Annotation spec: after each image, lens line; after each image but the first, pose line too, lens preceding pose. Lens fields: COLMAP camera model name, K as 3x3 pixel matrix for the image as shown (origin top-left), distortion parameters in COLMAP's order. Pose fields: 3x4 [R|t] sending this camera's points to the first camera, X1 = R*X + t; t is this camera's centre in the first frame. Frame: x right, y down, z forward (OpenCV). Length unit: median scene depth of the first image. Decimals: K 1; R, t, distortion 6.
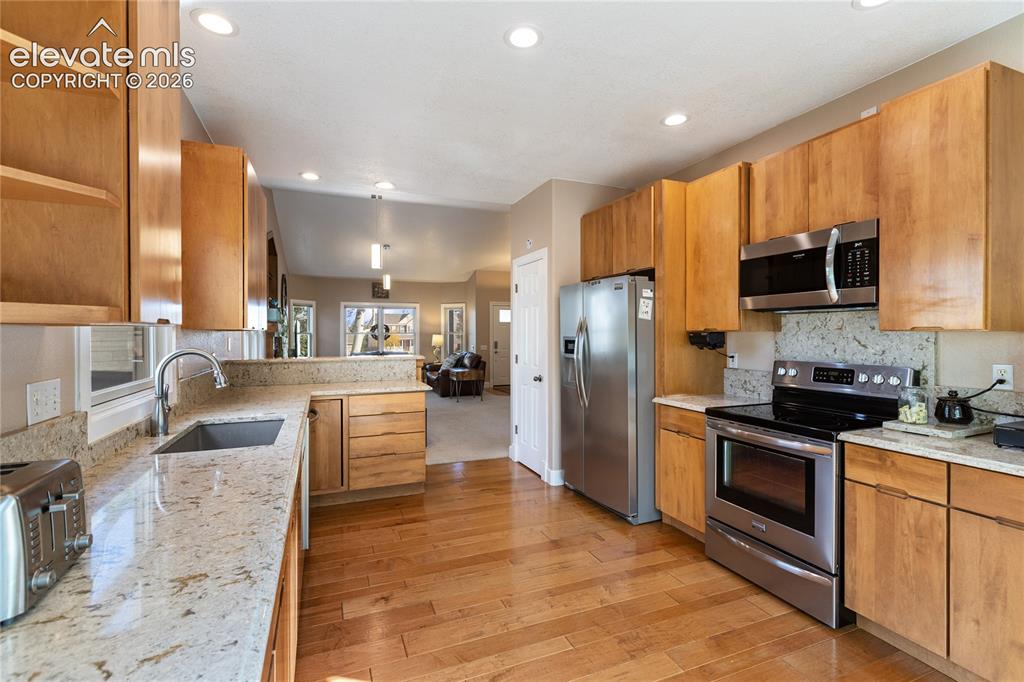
lens RADIAL K [[465.2, 0, 508.4], [0, 465.2, 337.3], [0, 0, 1]] dist [0.008799, -0.003290]
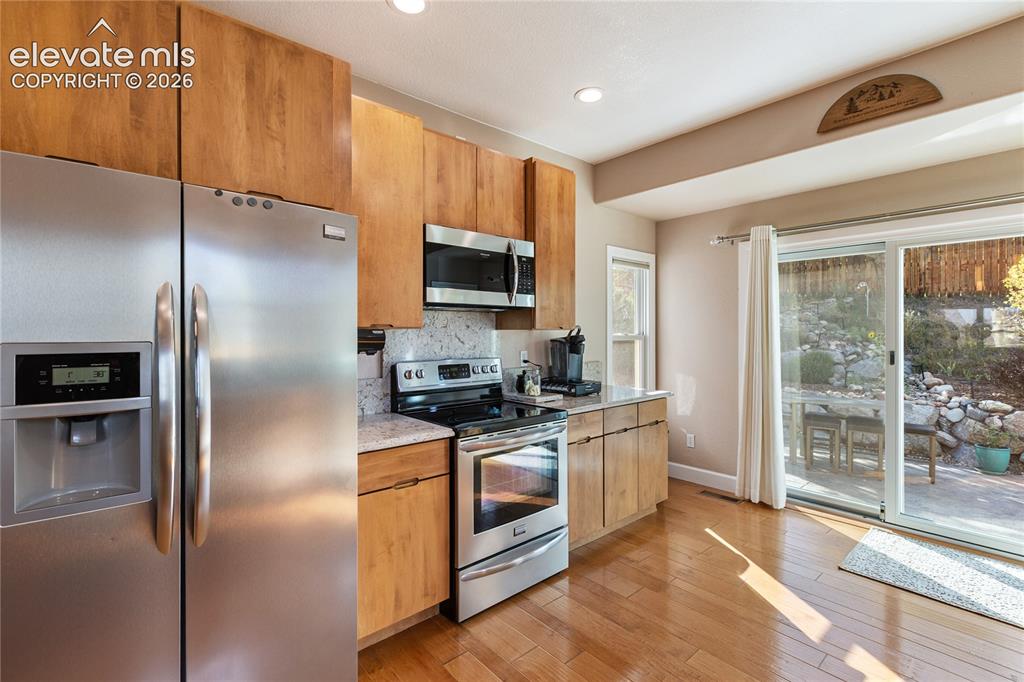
lens RADIAL K [[465.2, 0, 512.8], [0, 465.2, 330.5], [0, 0, 1]] dist [0.008799, -0.003290]
pose [[-0.337905, 0.003631, 0.941173, -0.325316], [0.010095, 0.999949, -0.000233, -0.008275], [-0.941126, 0.009422, -0.337924, 1.175774]]
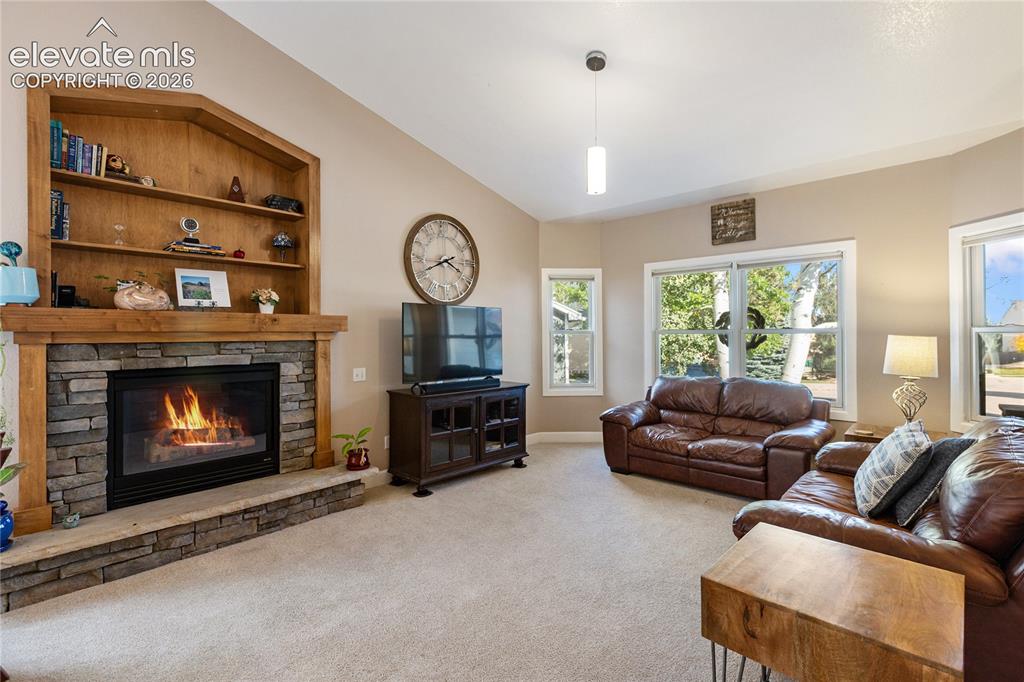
lens RADIAL K [[465.2, 0, 509.8], [0, 465.2, 330.2], [0, 0, 1]] dist [0.008799, -0.003290]
pose [[0.426141, -0.005036, -0.904643, 0.011910], [-0.004092, 0.999964, -0.007493, -0.024916], [0.904648, 0.006895, 0.426105, 2.990672]]
